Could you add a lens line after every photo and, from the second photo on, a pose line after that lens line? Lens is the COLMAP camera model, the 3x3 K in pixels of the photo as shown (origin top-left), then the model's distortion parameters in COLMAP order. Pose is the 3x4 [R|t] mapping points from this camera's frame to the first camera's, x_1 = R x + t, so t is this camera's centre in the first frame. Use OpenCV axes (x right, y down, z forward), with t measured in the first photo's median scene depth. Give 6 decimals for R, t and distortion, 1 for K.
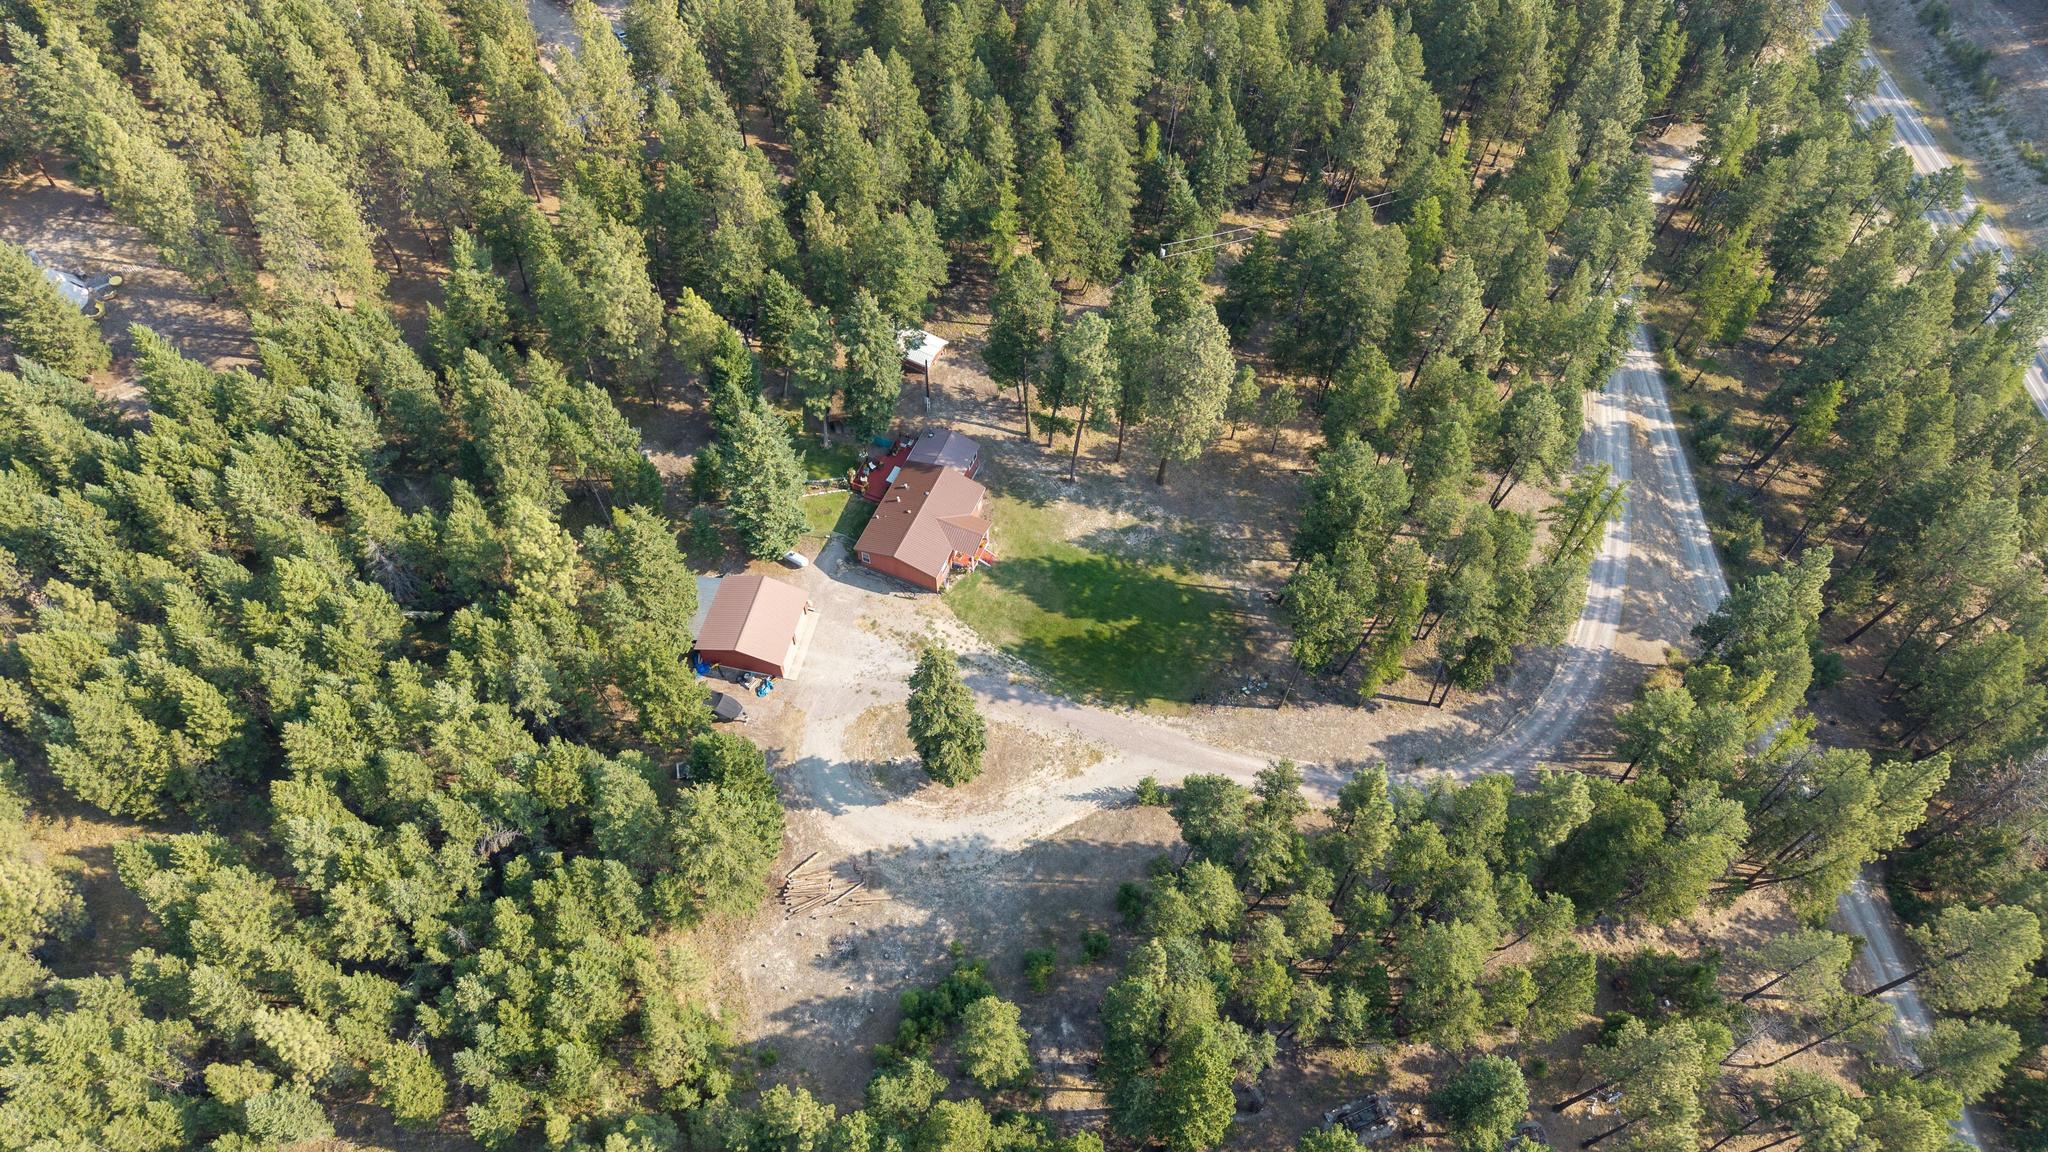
lens RADIAL K [[1369.9, 0, 1037.8], [0, 1369.9, 576.2], [0, 0, 1]] dist [0.035911, -0.045320]
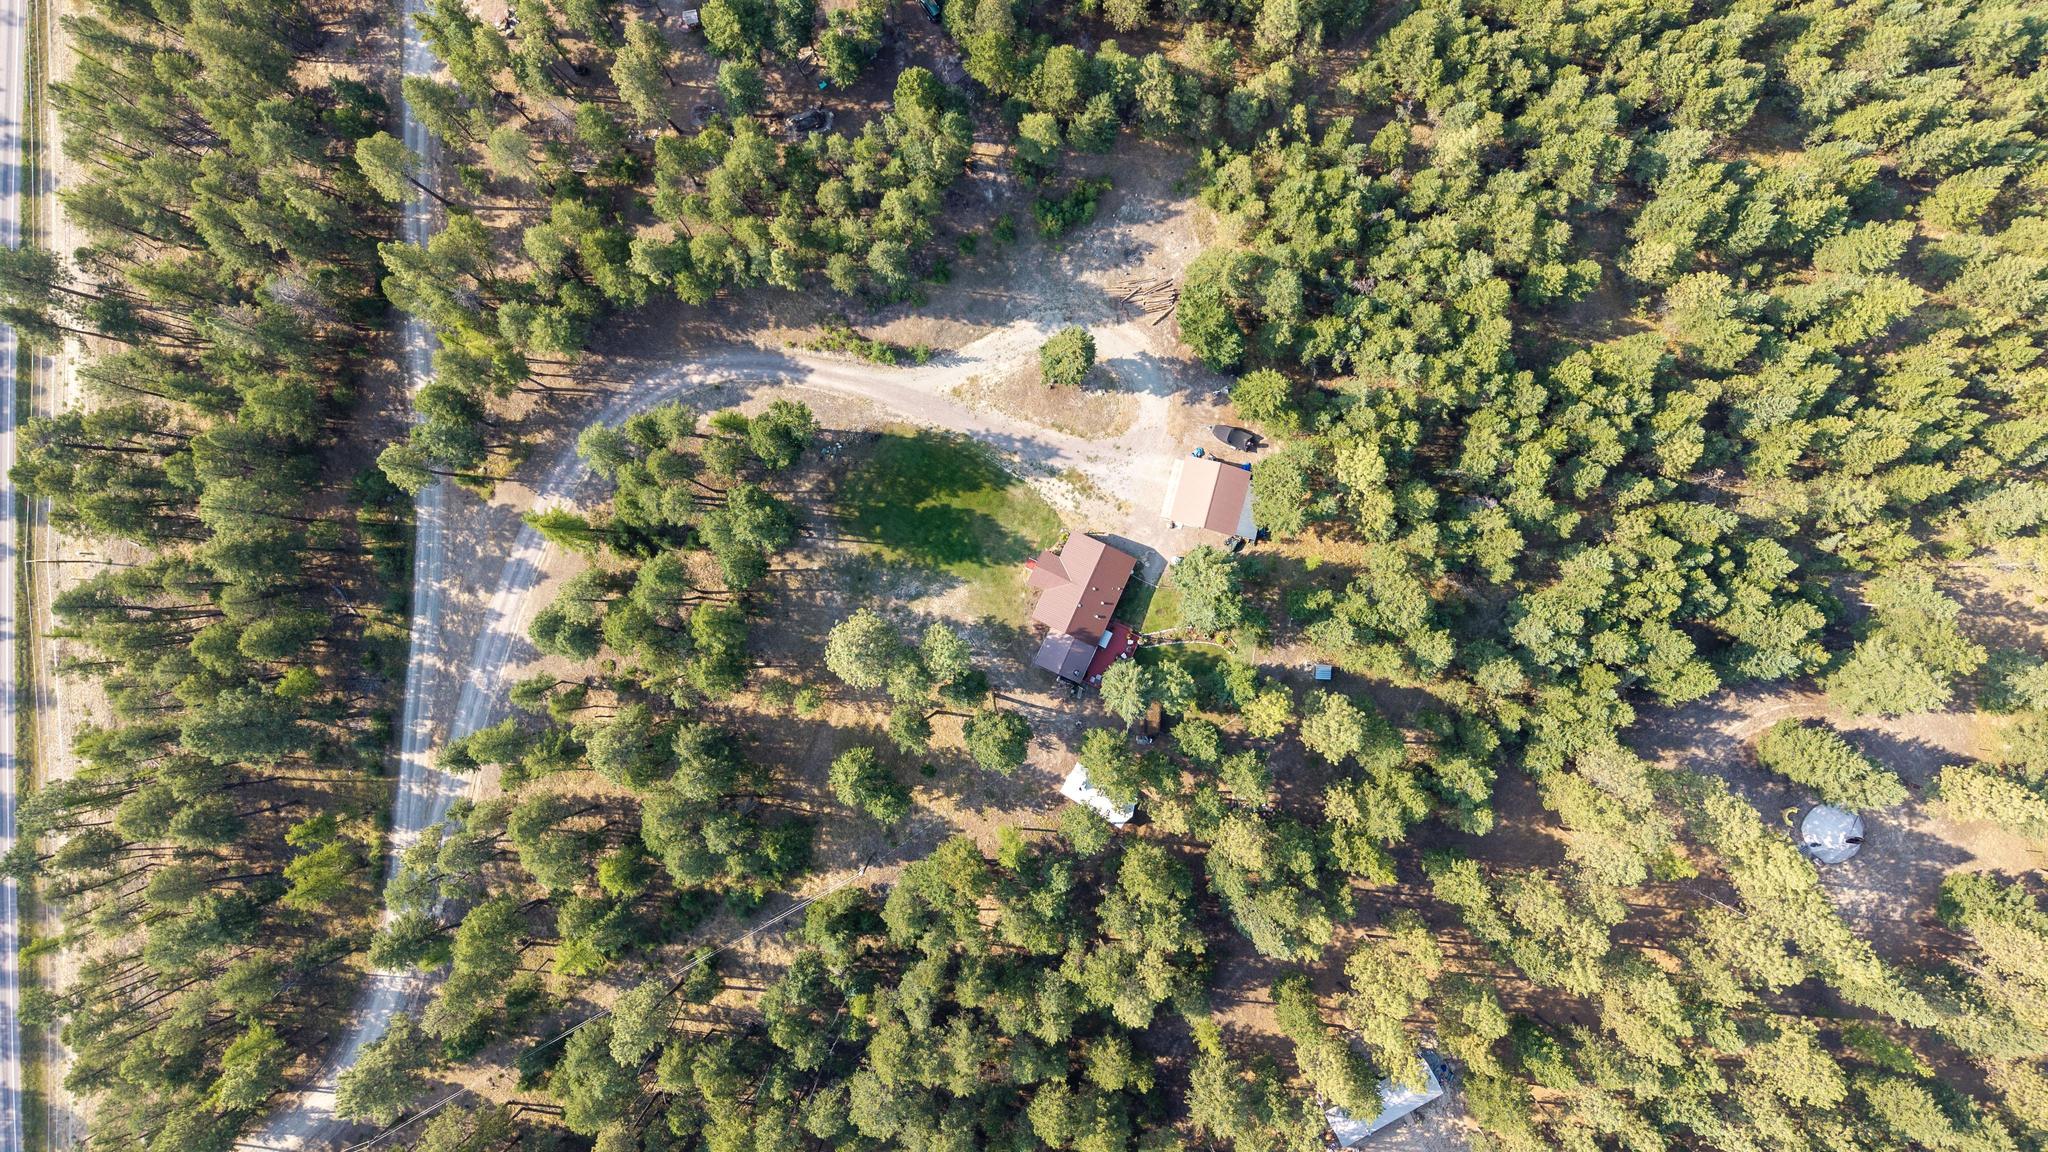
lens RADIAL K [[1369.9, 0, 1036.1], [0, 1369.9, 578.6], [0, 0, 1]] dist [0.035911, -0.045320]
pose [[-0.997309, -0.045978, -0.057100, 0.031414], [0.005968, -0.827217, 0.561851, -0.746009], [-0.073067, 0.559998, 0.825266, -0.032355]]
